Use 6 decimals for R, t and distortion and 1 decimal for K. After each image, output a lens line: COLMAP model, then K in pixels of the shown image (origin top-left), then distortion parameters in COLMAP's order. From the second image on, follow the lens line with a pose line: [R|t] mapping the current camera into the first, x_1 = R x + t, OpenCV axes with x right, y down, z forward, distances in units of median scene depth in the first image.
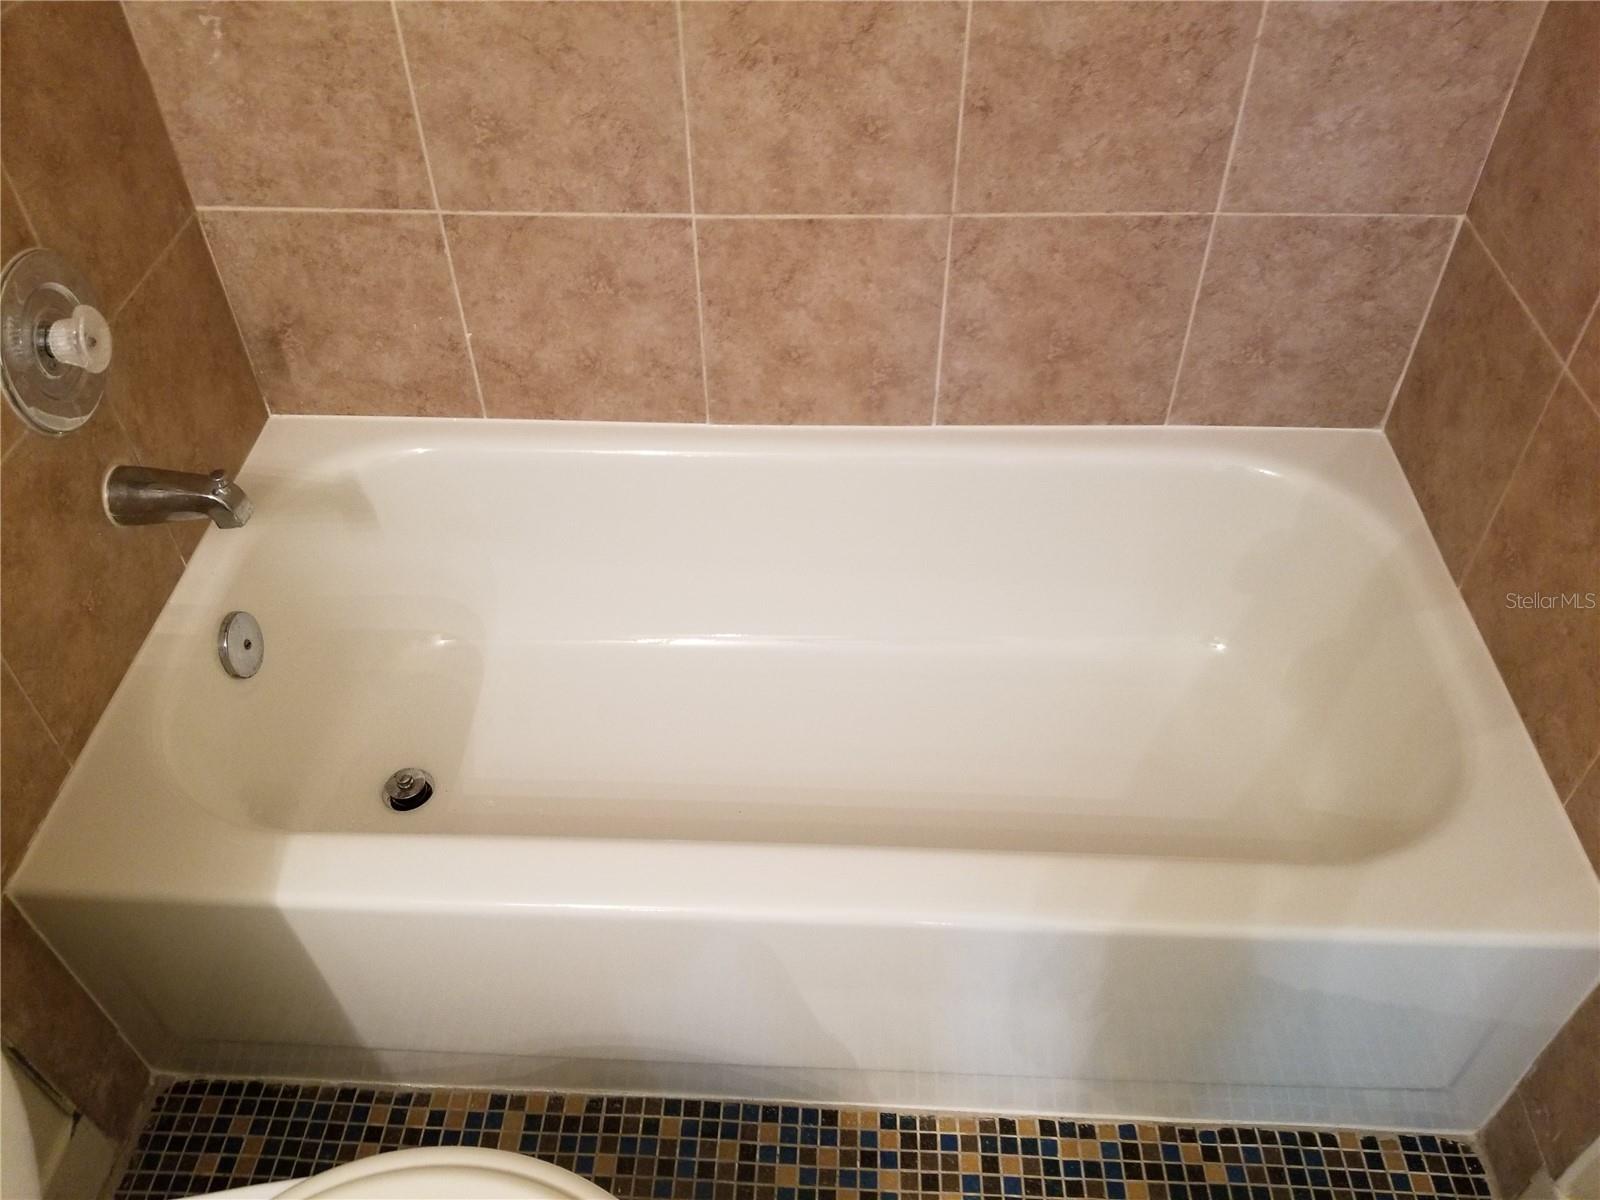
lens RADIAL K [[1273.0, 0, 777.9], [0, 1273.0, 607.0], [0, 0, 1]] dist [0.050128, -0.102617]
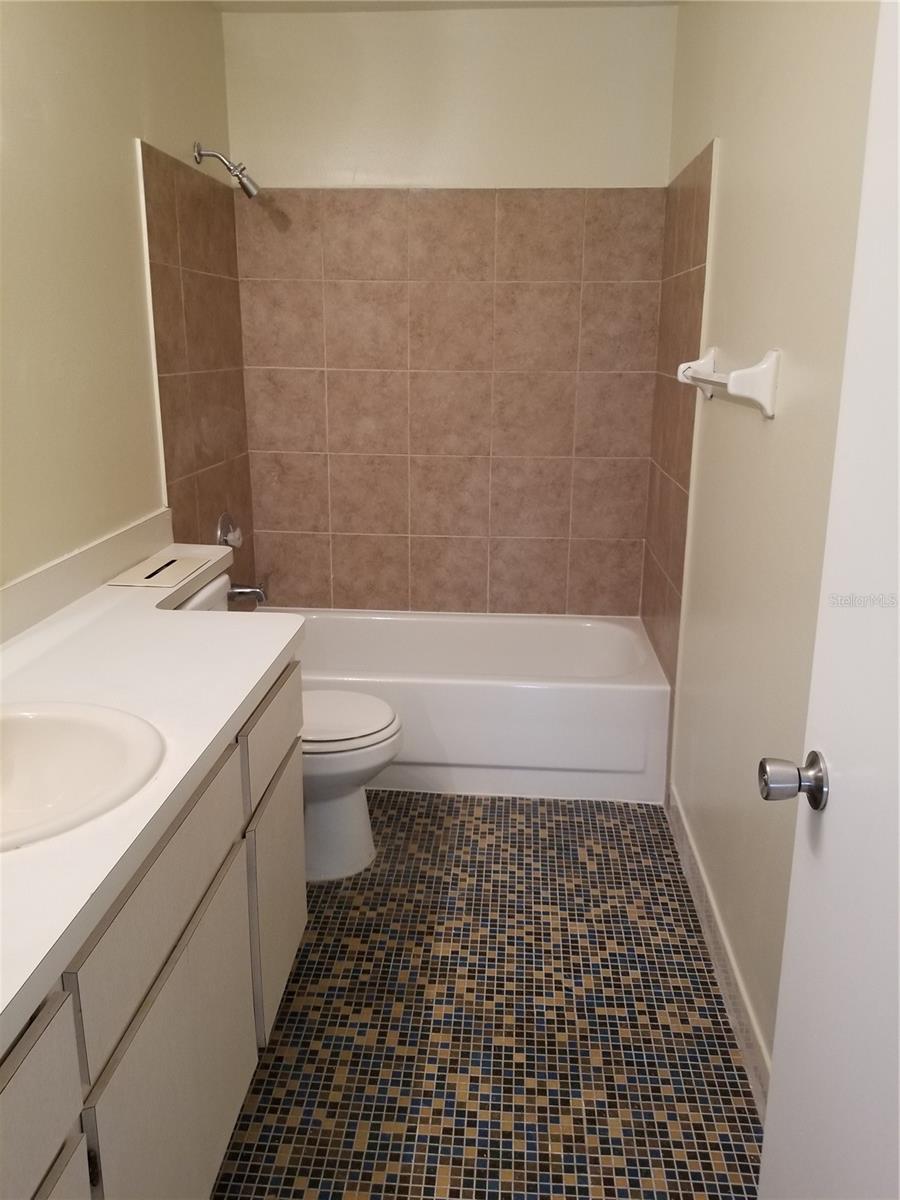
lens RADIAL K [[954.7, 0, 461.6], [0, 954.7, 601.7], [0, 0, 1]] dist [0.050128, -0.102617]
pose [[0.999468, 0.032162, -0.005383, 0.083069], [-0.030745, 0.874389, -0.484251, 0.992345], [-0.010868, 0.484159, 0.874912, -1.018322]]
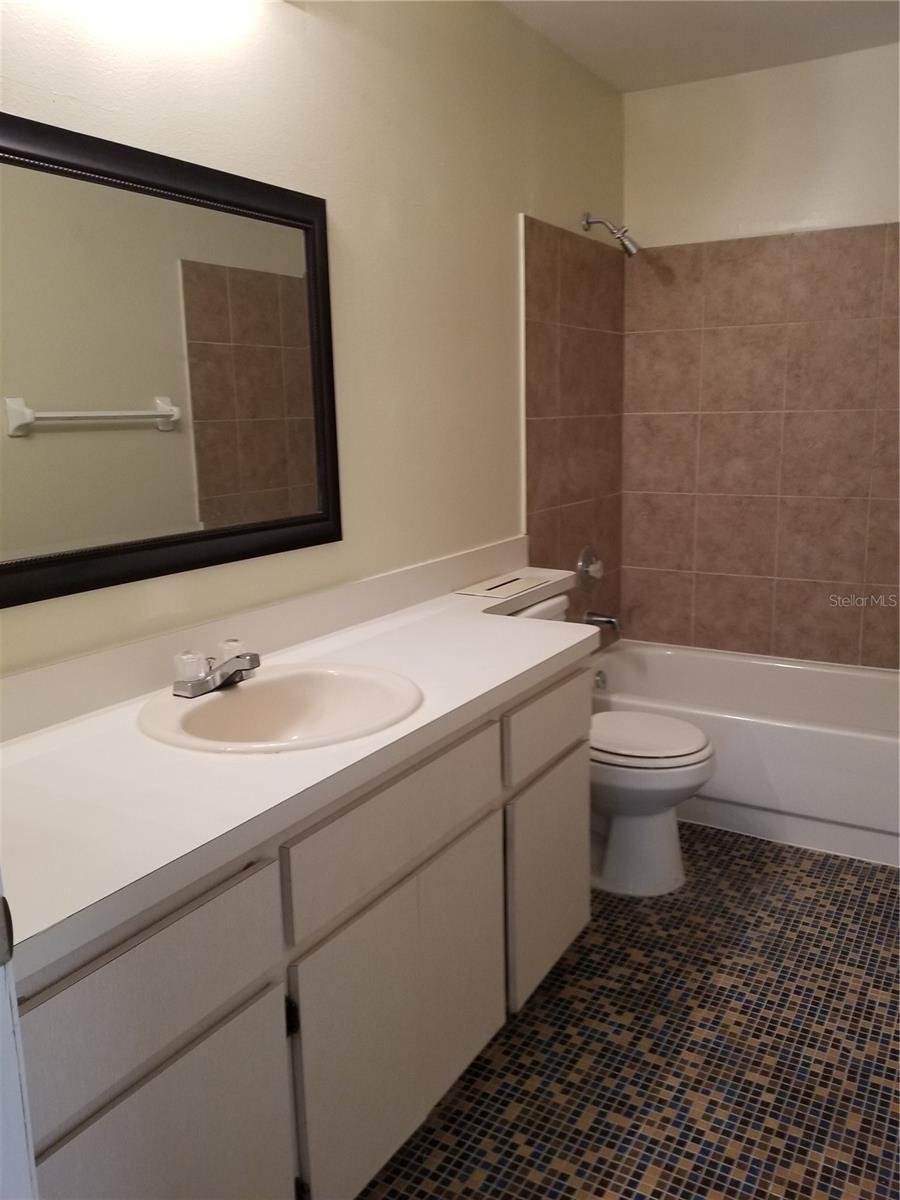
lens RADIAL K [[954.7, 0, 453.3], [0, 954.7, 596.6], [0, 0, 1]] dist [0.050128, -0.102617]
pose [[0.883034, 0.091748, -0.460254, 0.322159], [-0.325734, 0.825833, -0.460324, 1.067614], [0.337859, 0.556402, 0.759124, -1.027147]]
